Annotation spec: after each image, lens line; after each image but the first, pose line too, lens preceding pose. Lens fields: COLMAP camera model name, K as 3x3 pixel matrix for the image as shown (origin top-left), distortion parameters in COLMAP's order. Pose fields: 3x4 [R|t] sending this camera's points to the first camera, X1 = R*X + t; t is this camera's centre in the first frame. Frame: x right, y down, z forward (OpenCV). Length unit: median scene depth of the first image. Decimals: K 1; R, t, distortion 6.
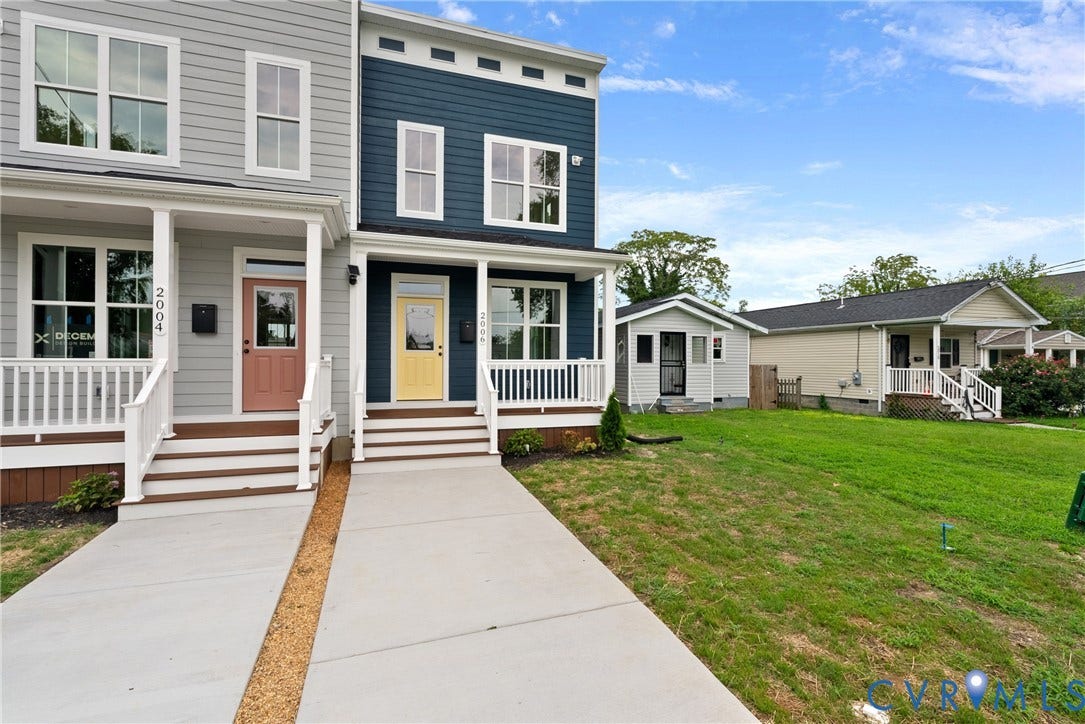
lens RADIAL K [[486.8, 0, 543.3], [0, 486.8, 362.7], [0, 0, 1]] dist [-0.006885, 0.001498]
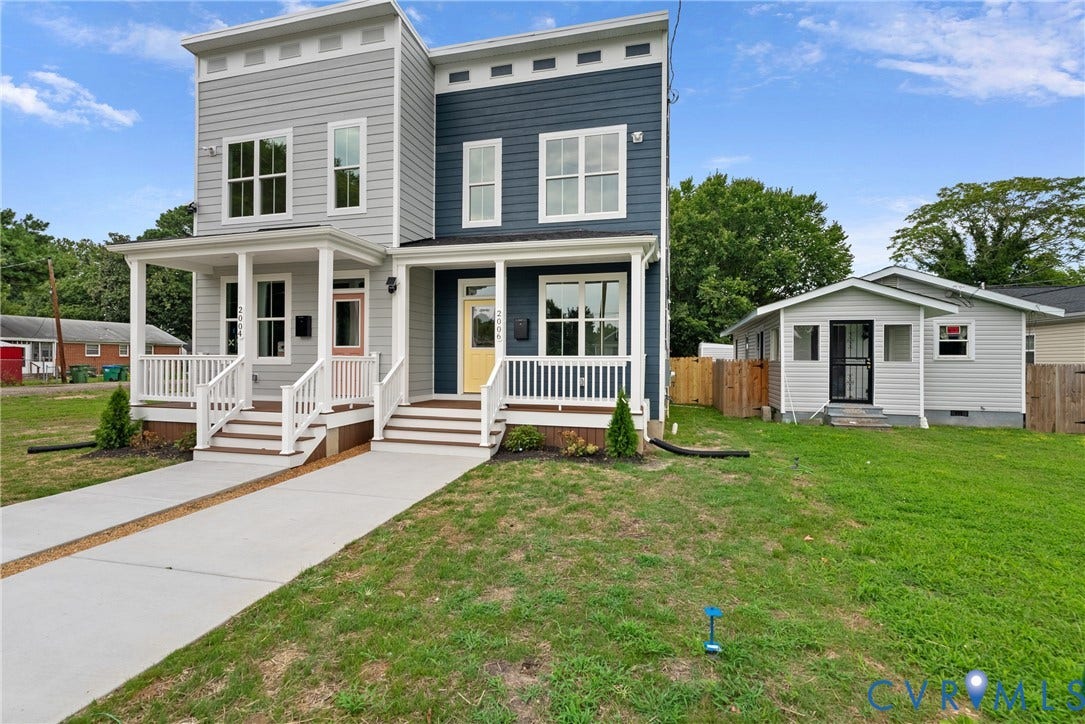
lens RADIAL K [[486.8, 0, 543.7], [0, 486.8, 360.4], [0, 0, 1]] dist [-0.006885, 0.001498]
pose [[0.839853, 0.003440, -0.542803, 0.444206], [-0.003621, 0.999993, 0.000734, 0.001894], [0.542802, 0.001349, 0.839859, 0.151798]]
